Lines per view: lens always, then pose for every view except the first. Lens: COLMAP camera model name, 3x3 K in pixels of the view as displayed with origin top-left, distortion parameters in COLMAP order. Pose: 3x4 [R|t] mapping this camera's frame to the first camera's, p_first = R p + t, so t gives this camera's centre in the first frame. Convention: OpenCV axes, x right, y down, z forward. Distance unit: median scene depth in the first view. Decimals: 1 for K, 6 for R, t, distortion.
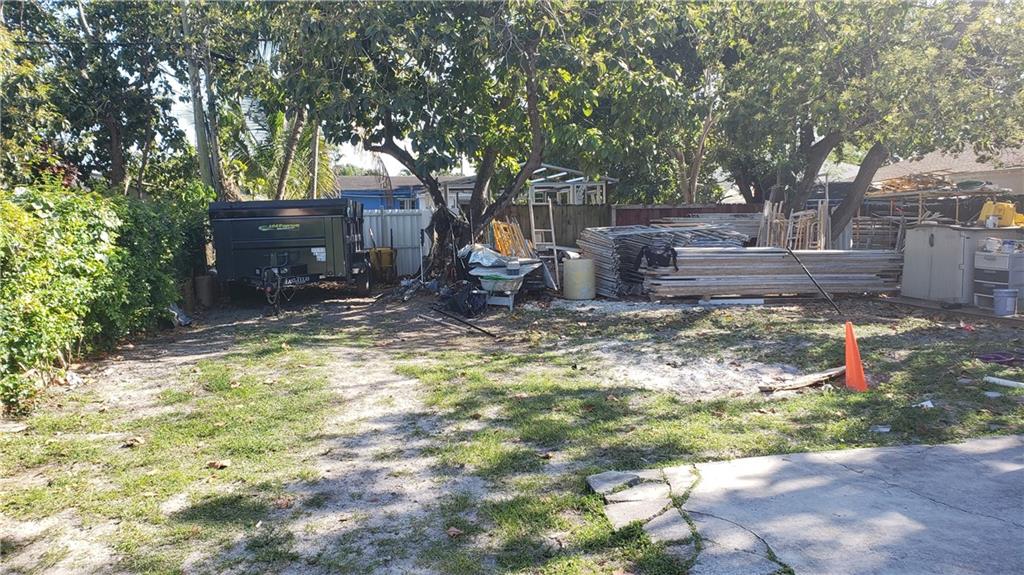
lens RADIAL K [[793.5, 0, 512.0], [0, 793.5, 287.5], [0, 0, 1]] dist [0.006927, 0.002640]
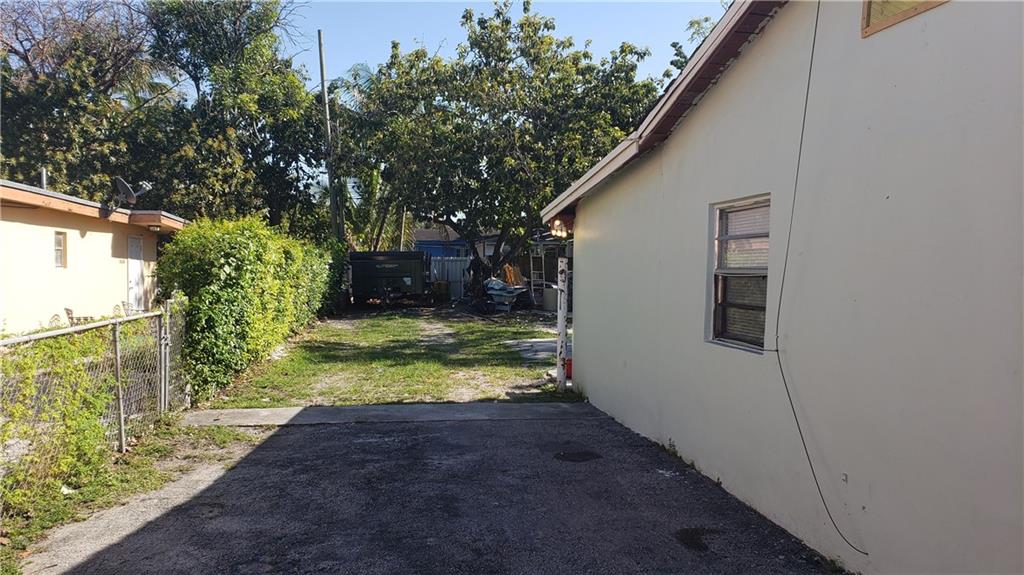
lens RADIAL K [[793.5, 0, 512.0], [0, 793.5, 287.5], [0, 0, 1]] dist [0.006927, 0.002640]
pose [[0.996946, 0.026244, -0.073546, 0.126474], [-0.030571, 0.997828, -0.058348, 0.068880], [0.071855, 0.060418, 0.995584, -0.766691]]
